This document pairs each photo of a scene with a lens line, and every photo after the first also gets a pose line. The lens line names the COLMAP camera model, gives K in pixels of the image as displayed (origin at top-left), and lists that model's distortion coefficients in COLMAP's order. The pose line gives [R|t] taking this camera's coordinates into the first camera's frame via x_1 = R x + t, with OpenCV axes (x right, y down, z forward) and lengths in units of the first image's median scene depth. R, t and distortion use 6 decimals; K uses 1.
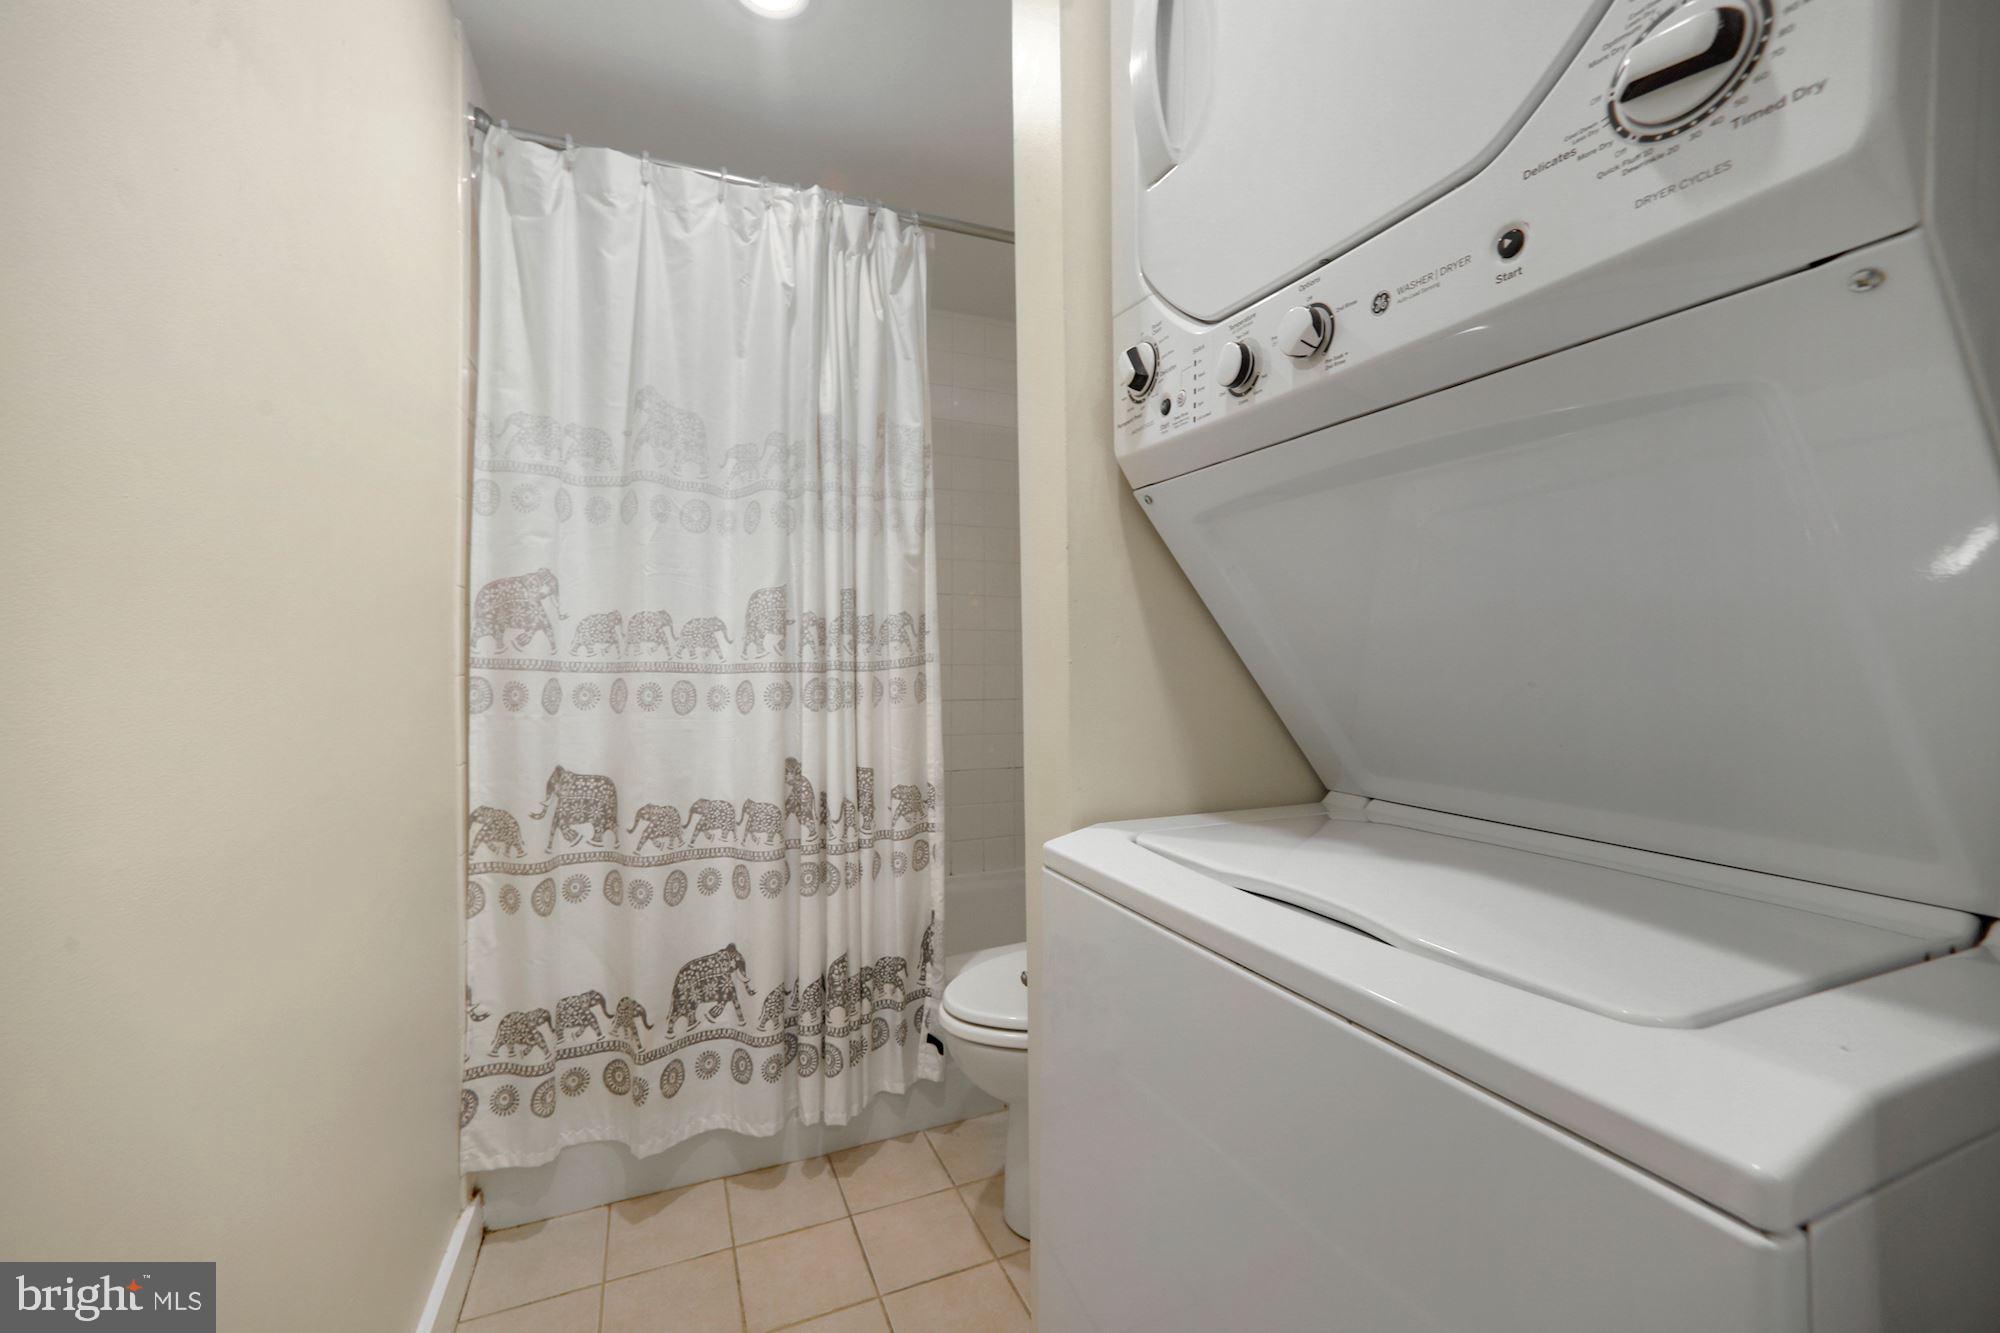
lens RADIAL K [[819.9, 0, 1000.0], [0, 819.9, 666.5], [0, 0, 1]] dist [-0.060035, 0.030682]
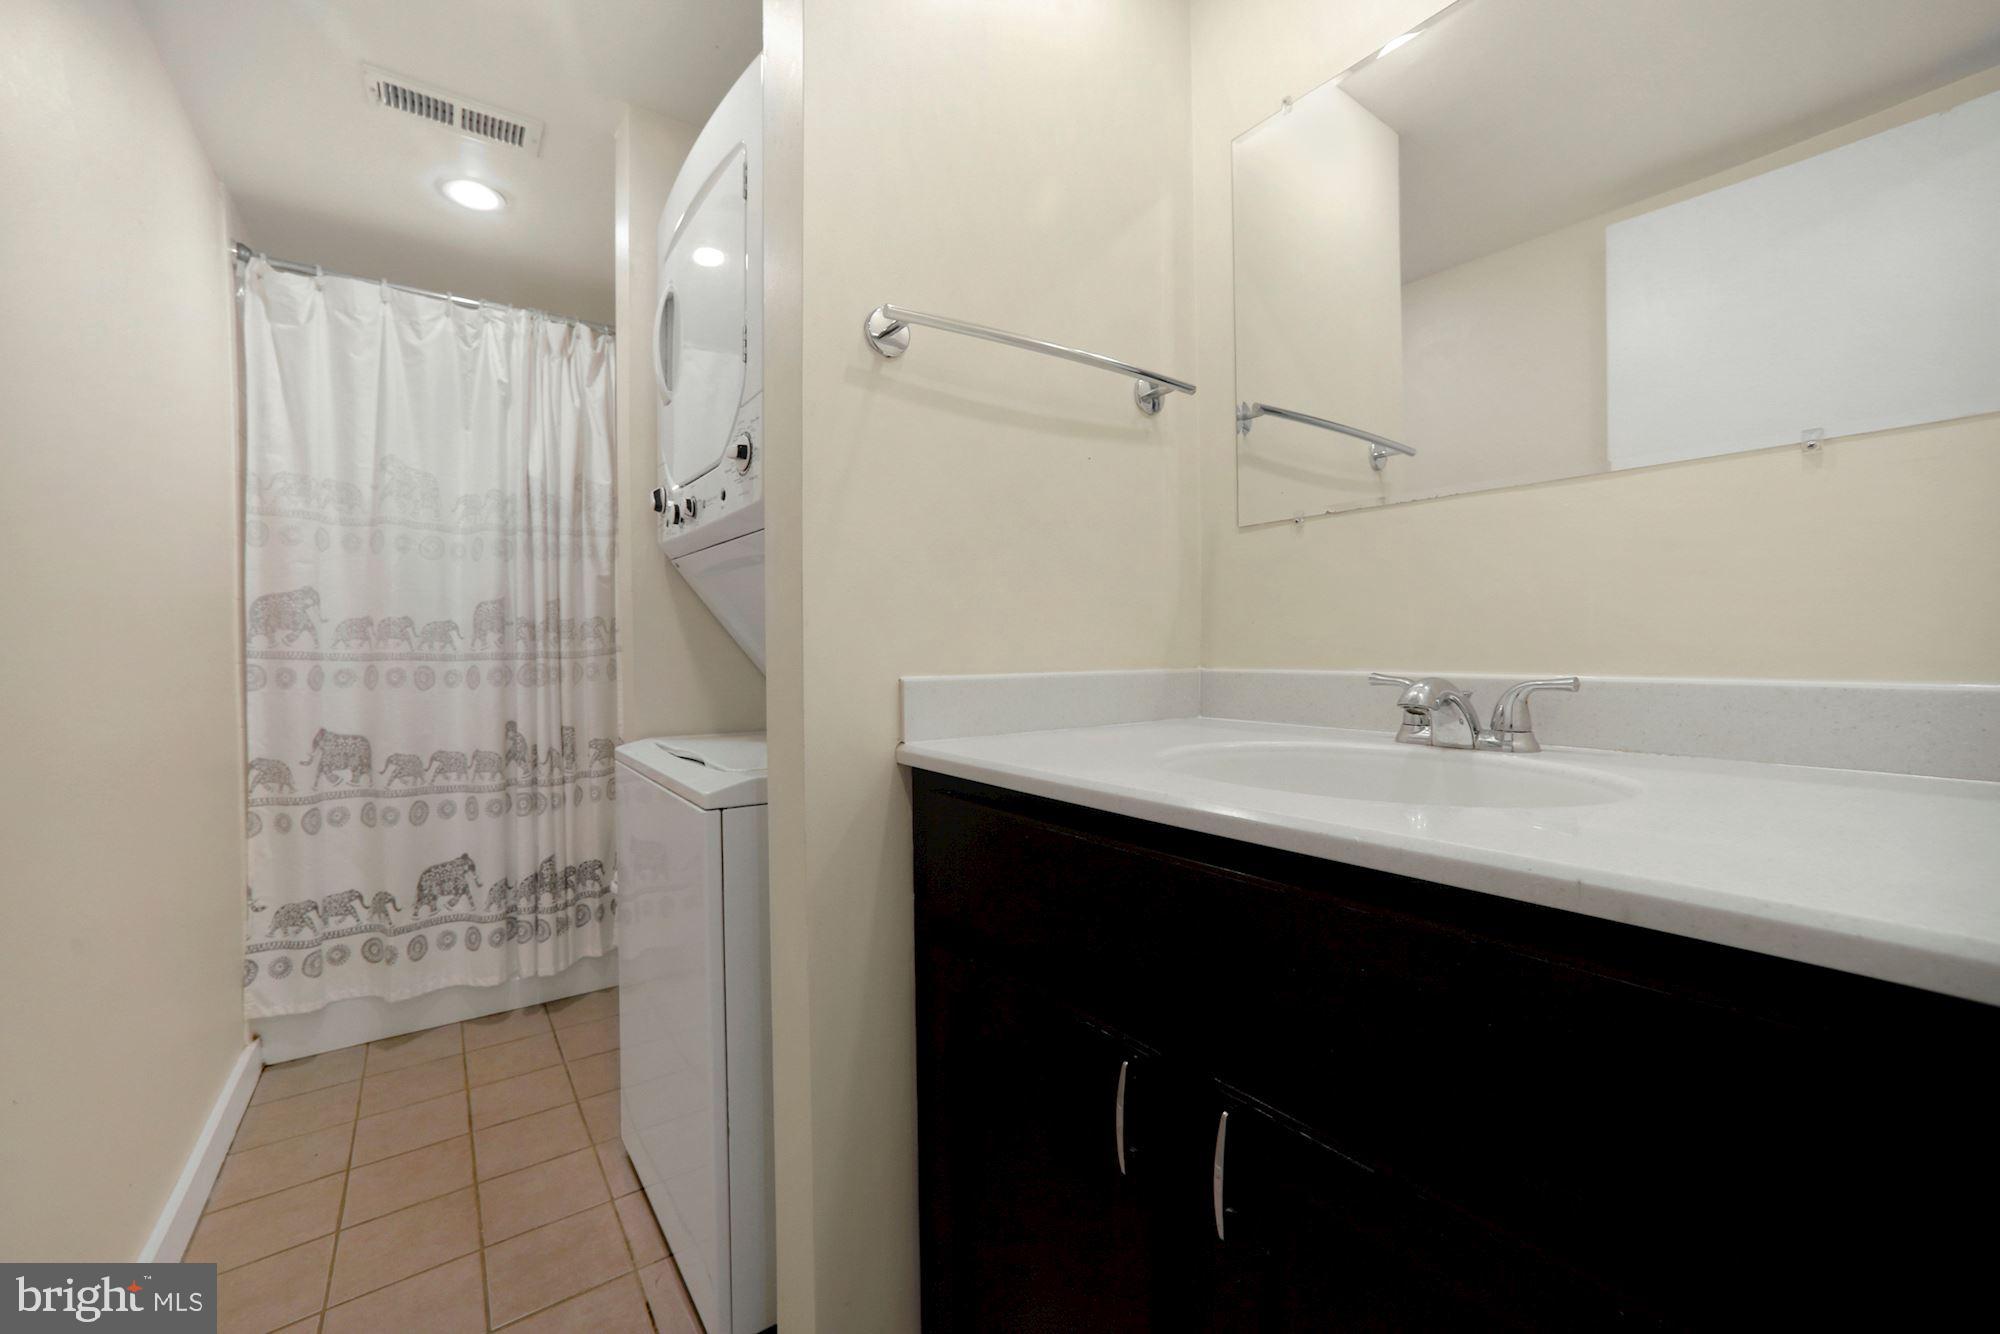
lens RADIAL K [[819.9, 0, 1000.0], [0, 819.9, 667.0], [0, 0, 1]] dist [-0.060035, 0.030682]
pose [[0.977236, -0.008652, 0.211979, 0.286091], [0.005026, 0.999832, 0.017639, -0.000443], [-0.212096, -0.016172, 0.977115, -0.554574]]
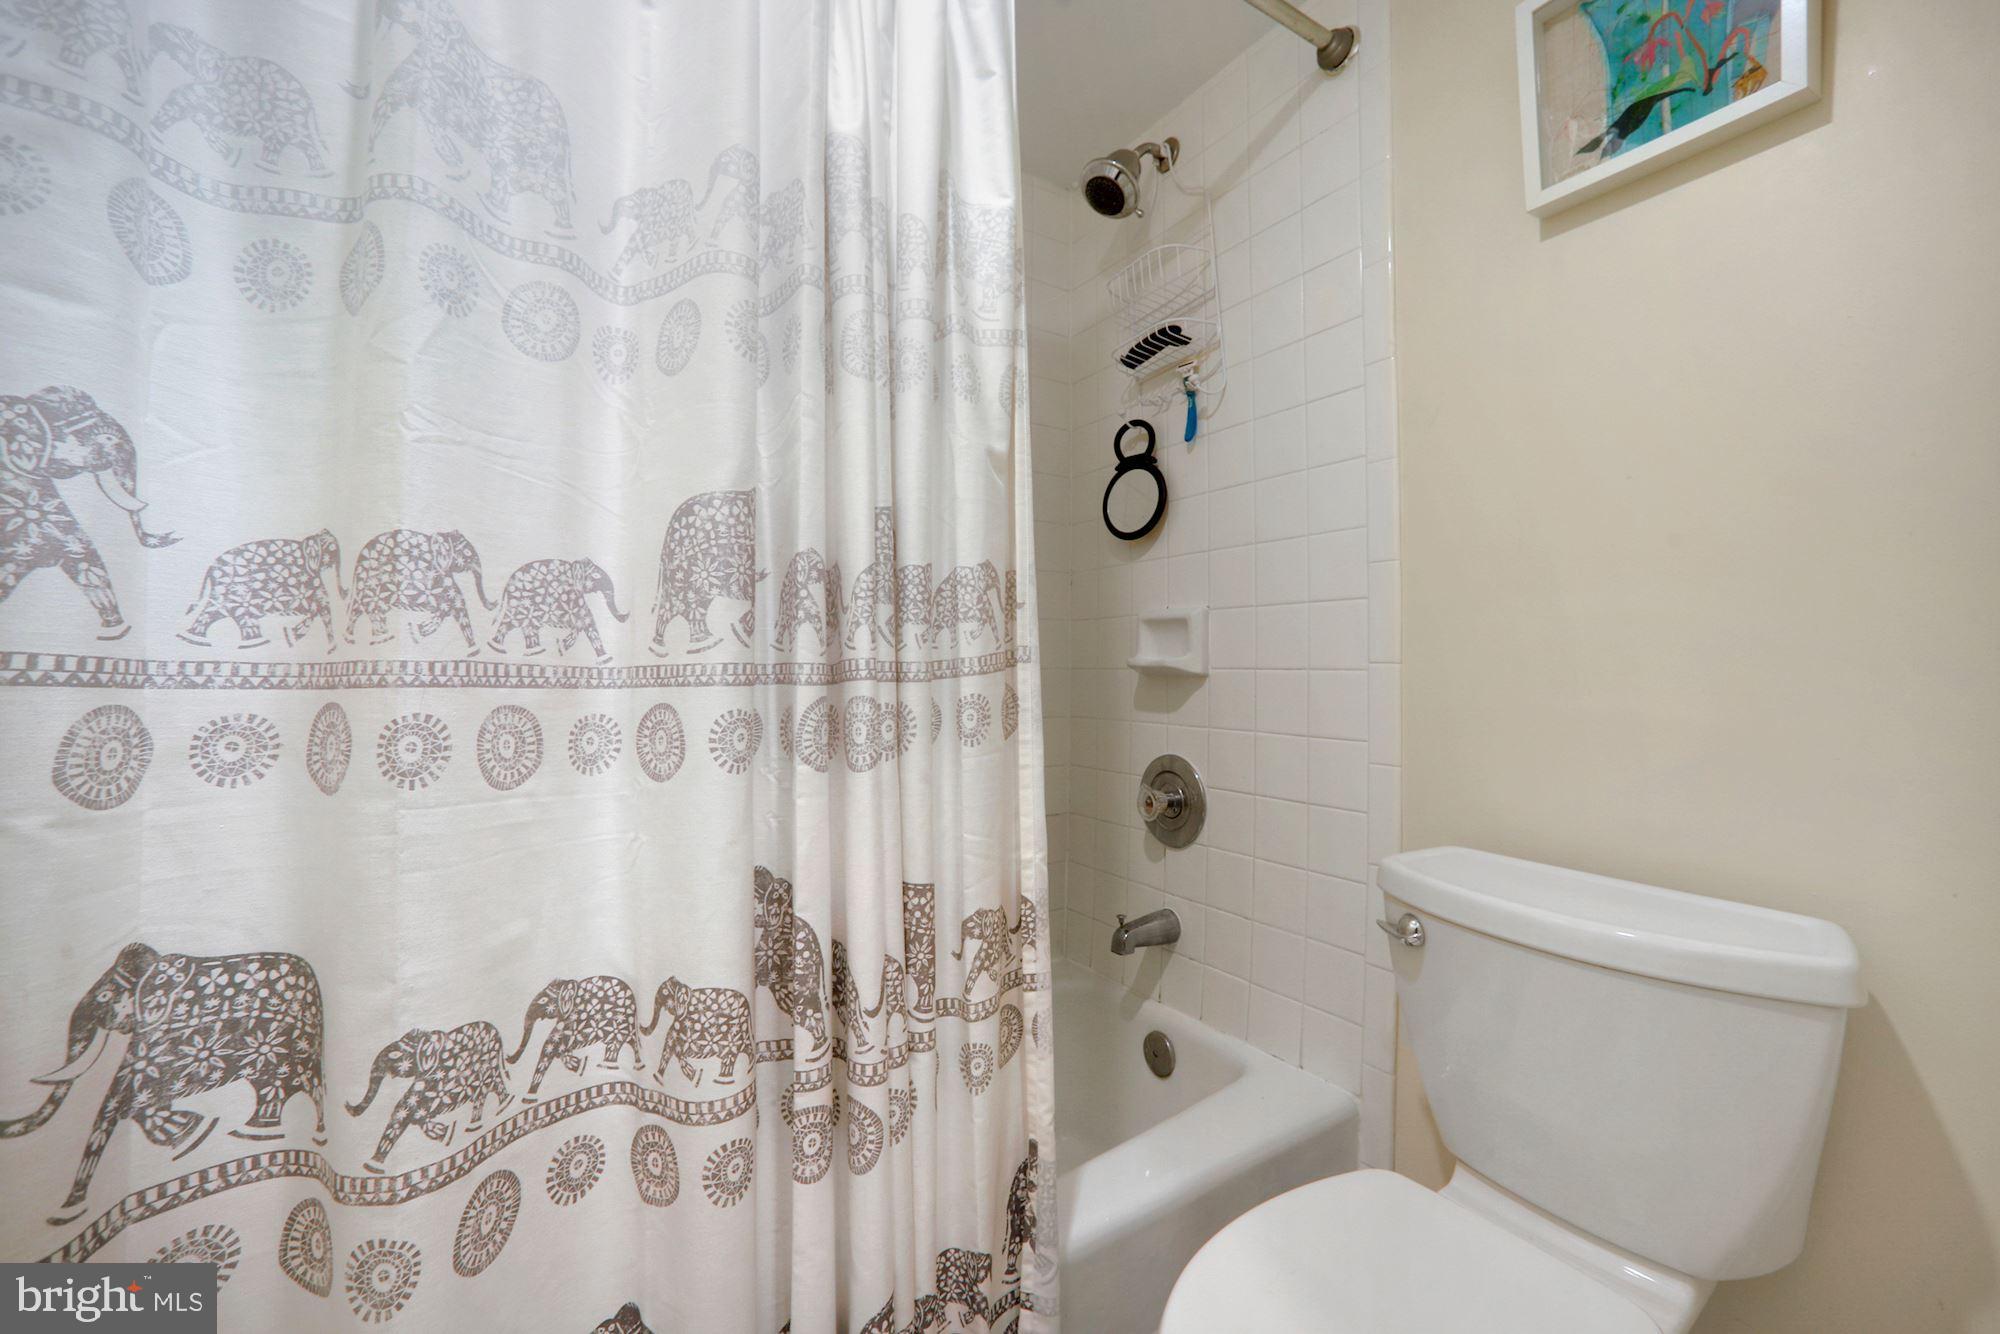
lens RADIAL K [[809.5, 0, 989.8], [0, 809.5, 664.3], [0, 0, 1]] dist [-0.057707, 0.027561]
pose [[0.985867, 0.000014, 0.167531, -0.213633], [0.000956, 0.999983, -0.005709, -0.001476], [-0.167528, 0.005789, 0.985850, 0.553952]]
